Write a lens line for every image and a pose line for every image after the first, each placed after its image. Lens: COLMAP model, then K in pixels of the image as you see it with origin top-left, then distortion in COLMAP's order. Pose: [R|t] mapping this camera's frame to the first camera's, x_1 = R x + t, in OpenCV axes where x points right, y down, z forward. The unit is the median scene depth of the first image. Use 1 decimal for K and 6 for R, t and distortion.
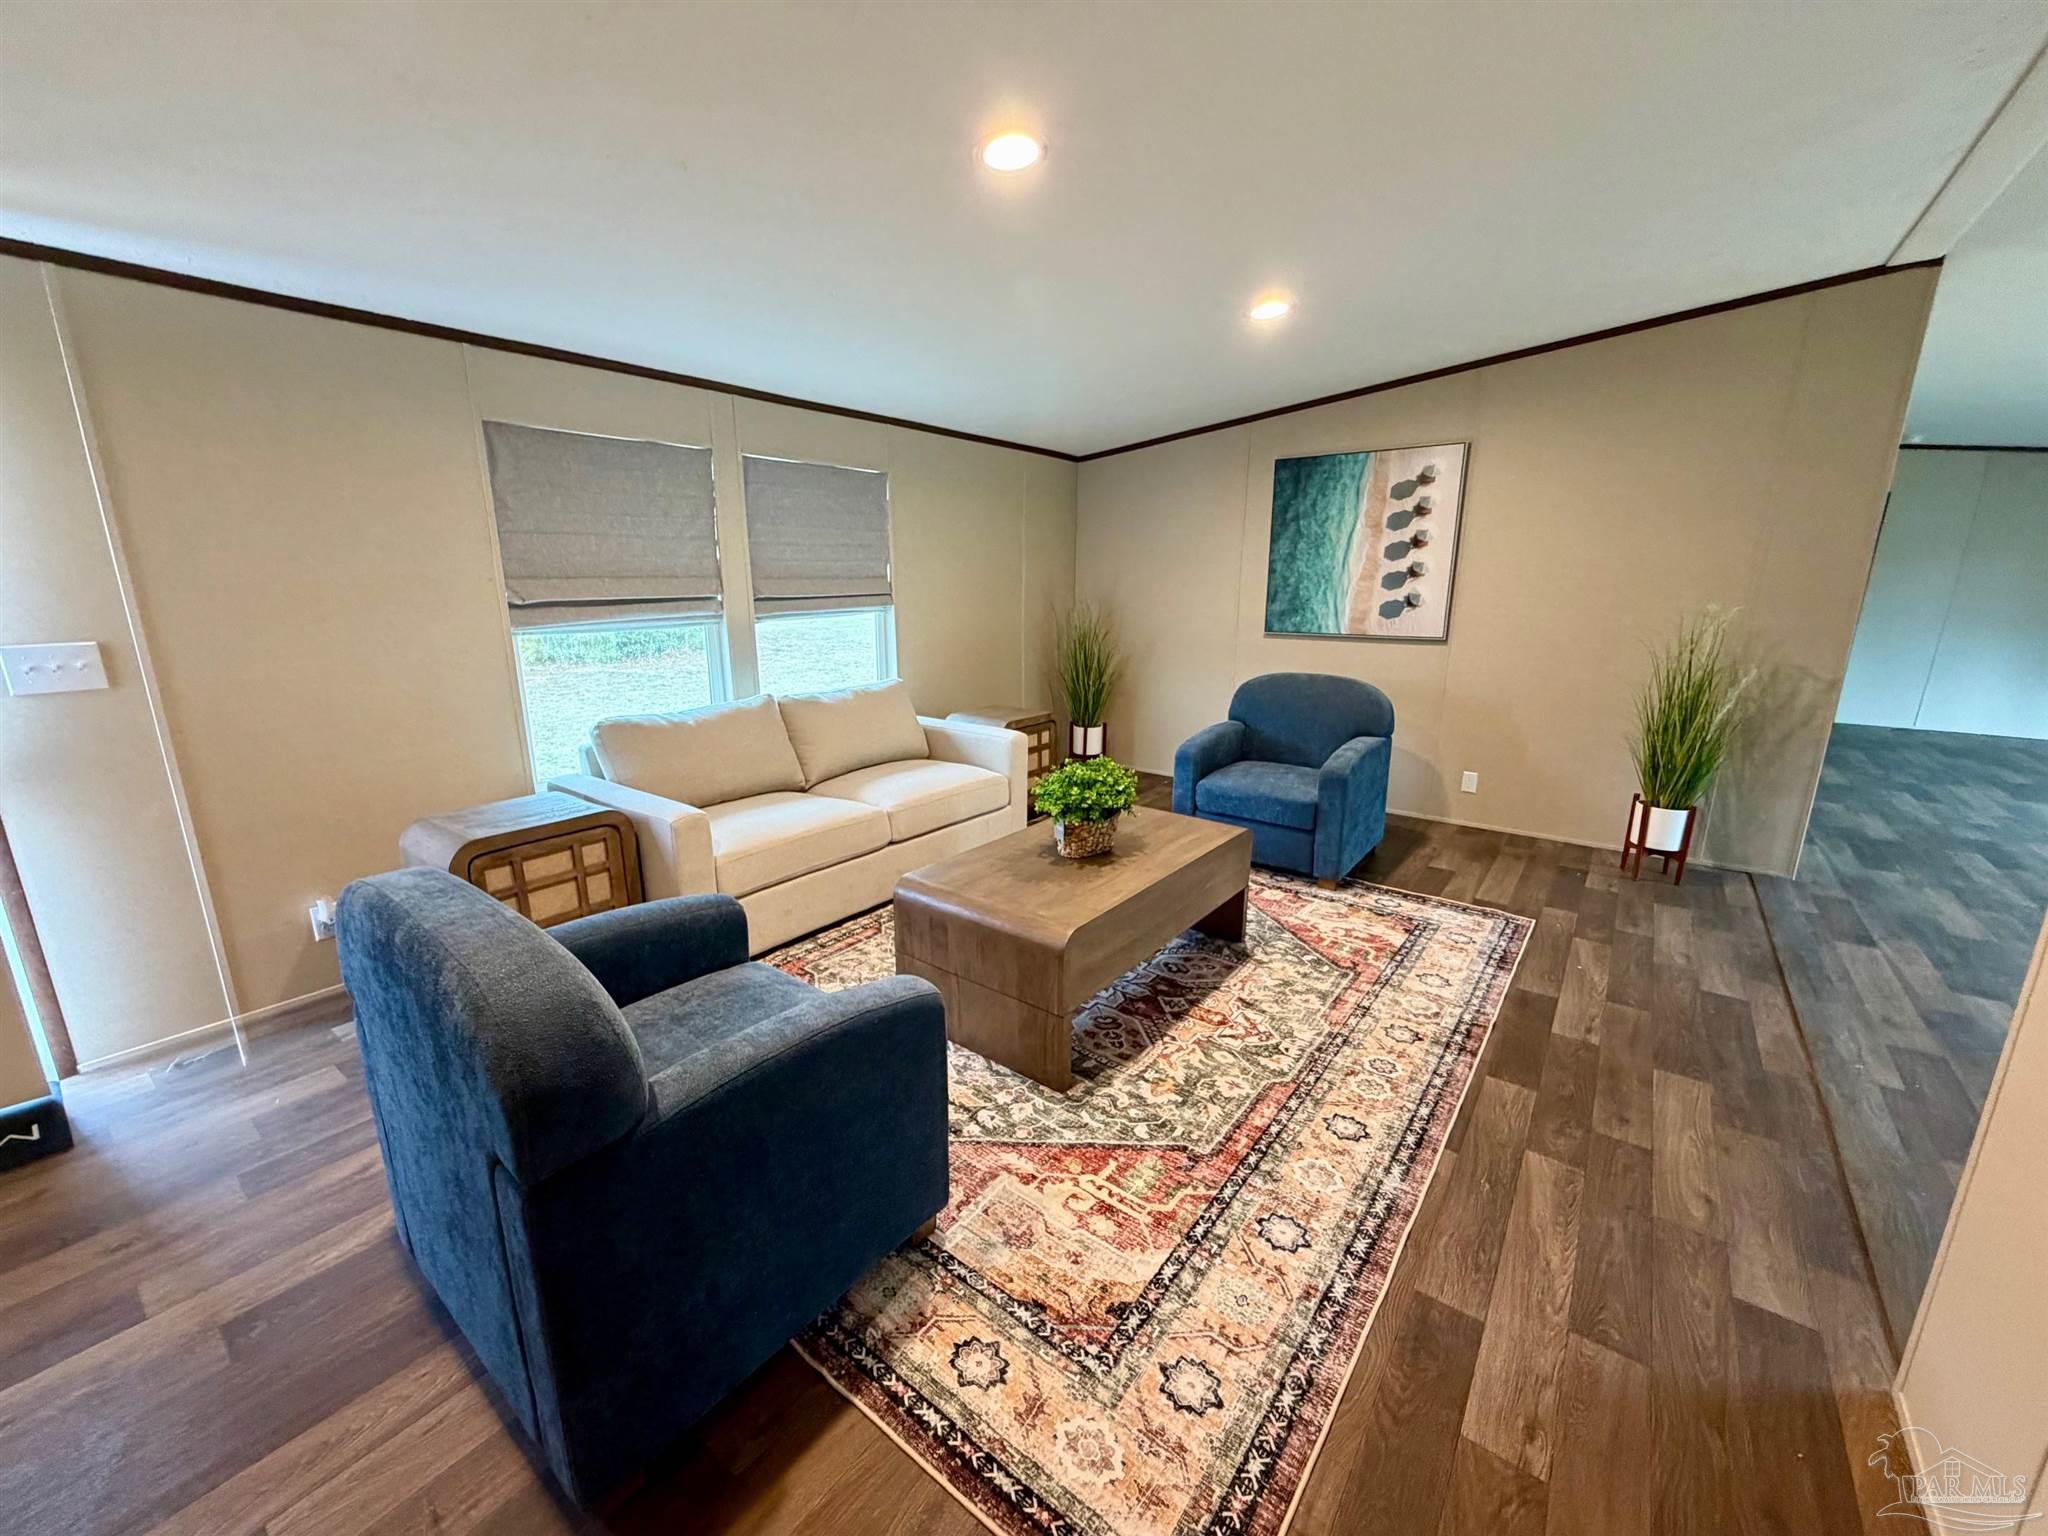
lens RADIAL K [[822.1, 0, 1015.6], [0, 822.1, 768.6], [0, 0, 1]] dist [0.004250, 0.000502]
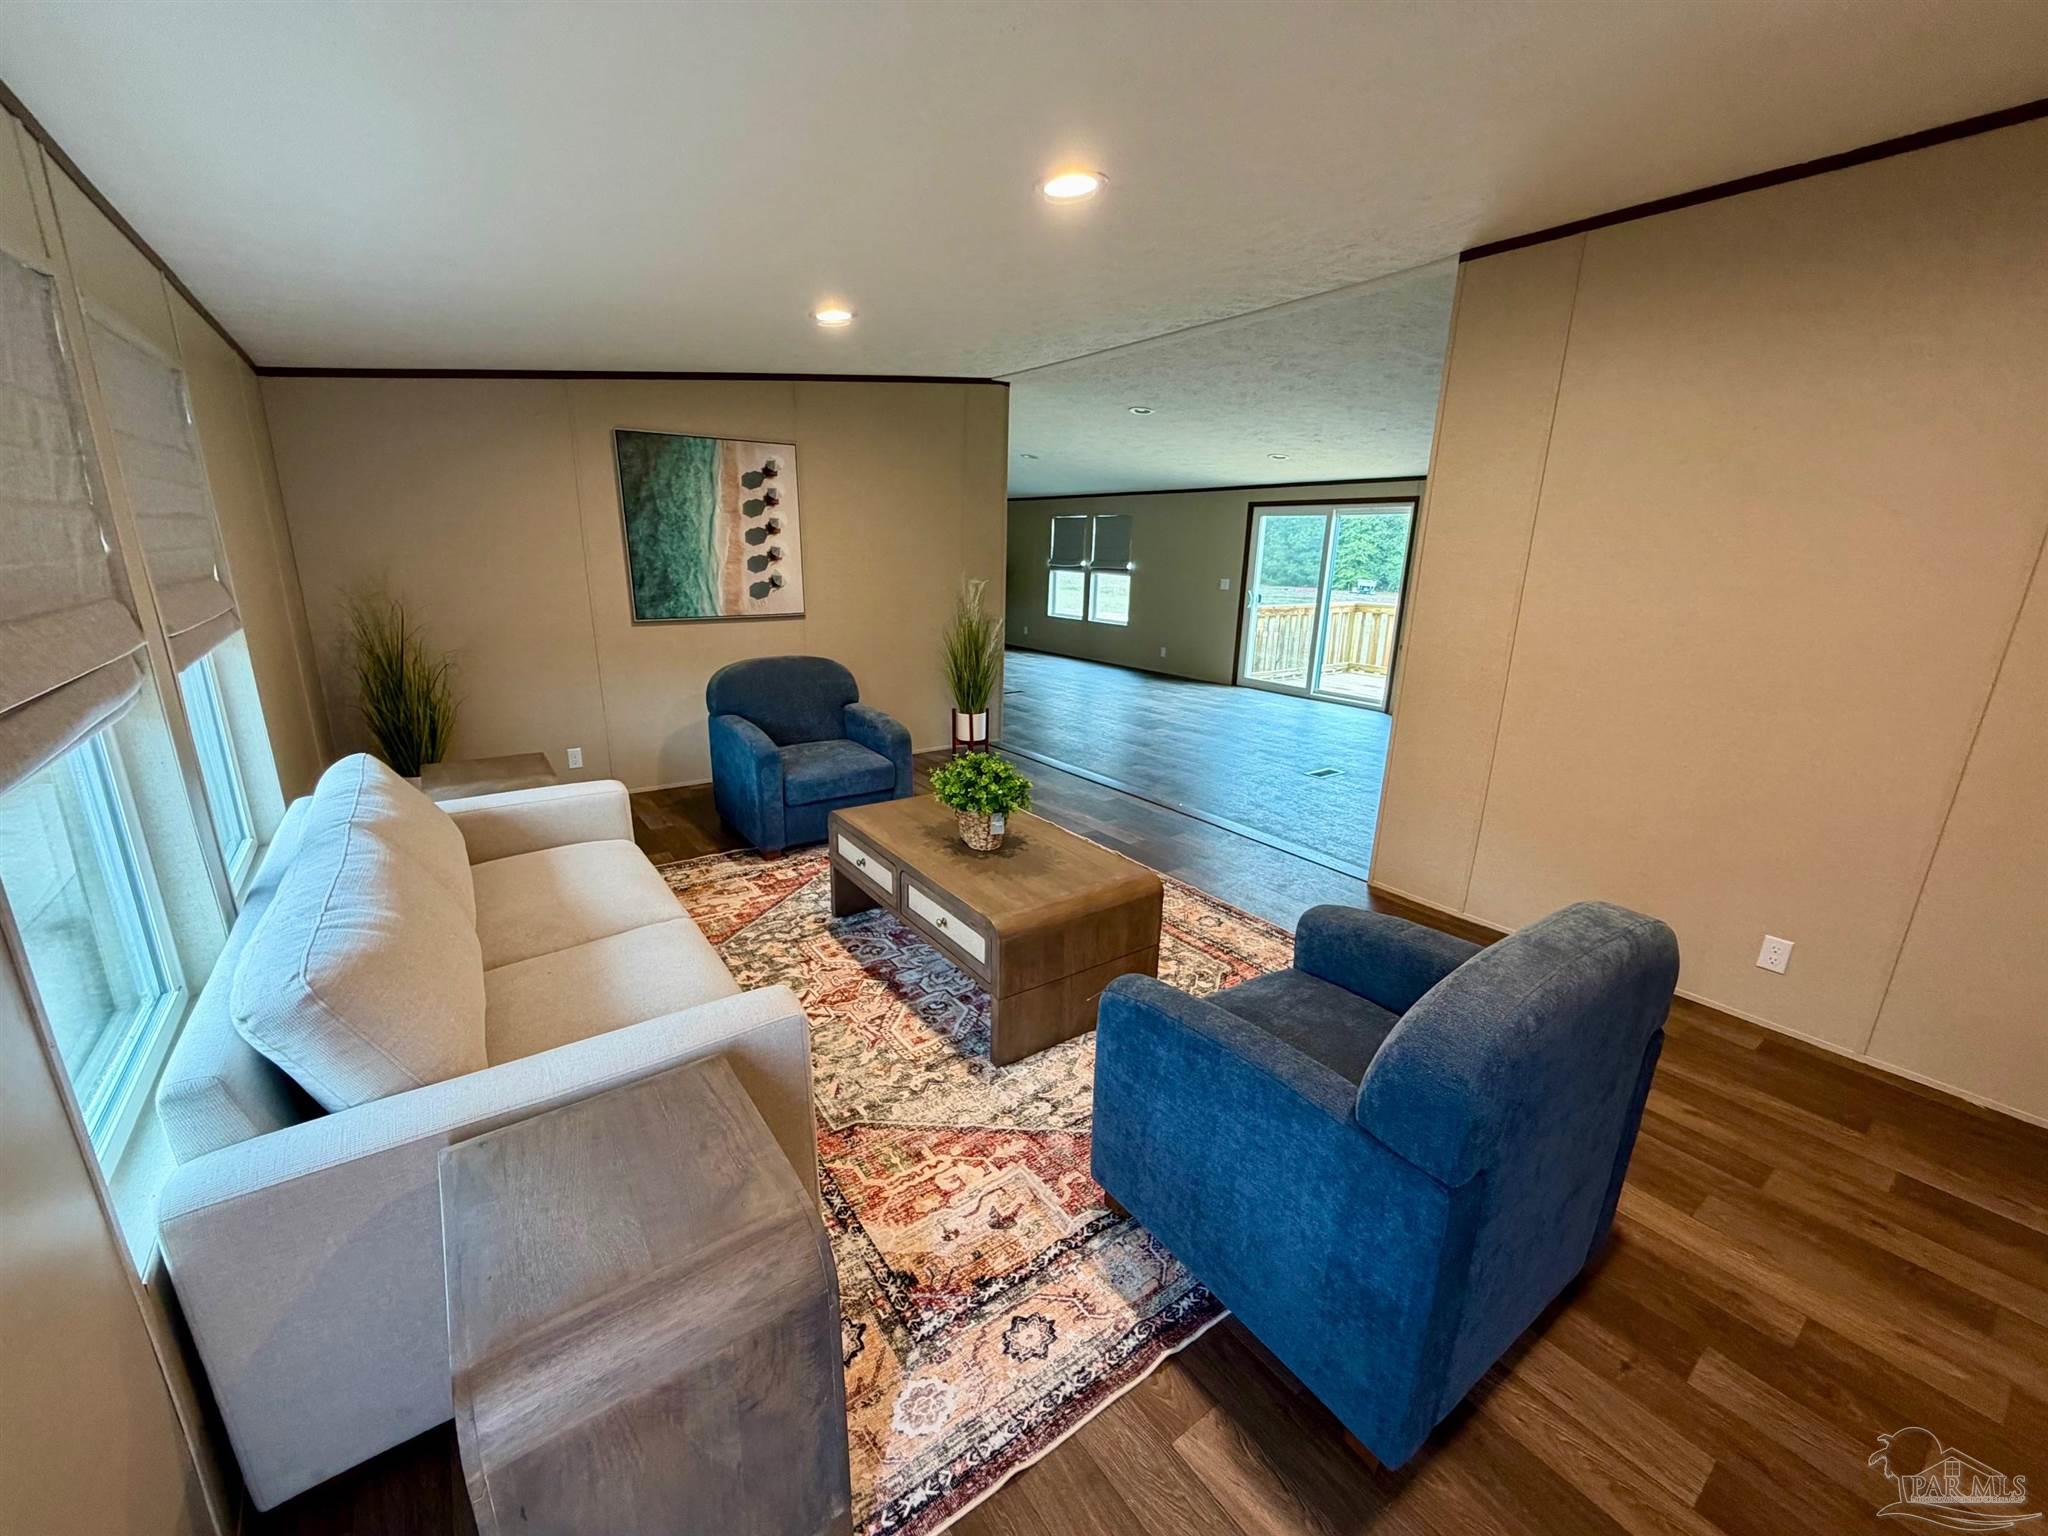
lens RADIAL K [[822.1, 0, 1012.4], [0, 822.1, 774.8], [0, 0, 1]] dist [0.004250, 0.000502]
pose [[0.285118, -0.260012, 0.922552, -0.514268], [0.197966, 0.957724, 0.208743, -0.119096], [-0.937826, 0.123117, 0.324538, 0.357282]]
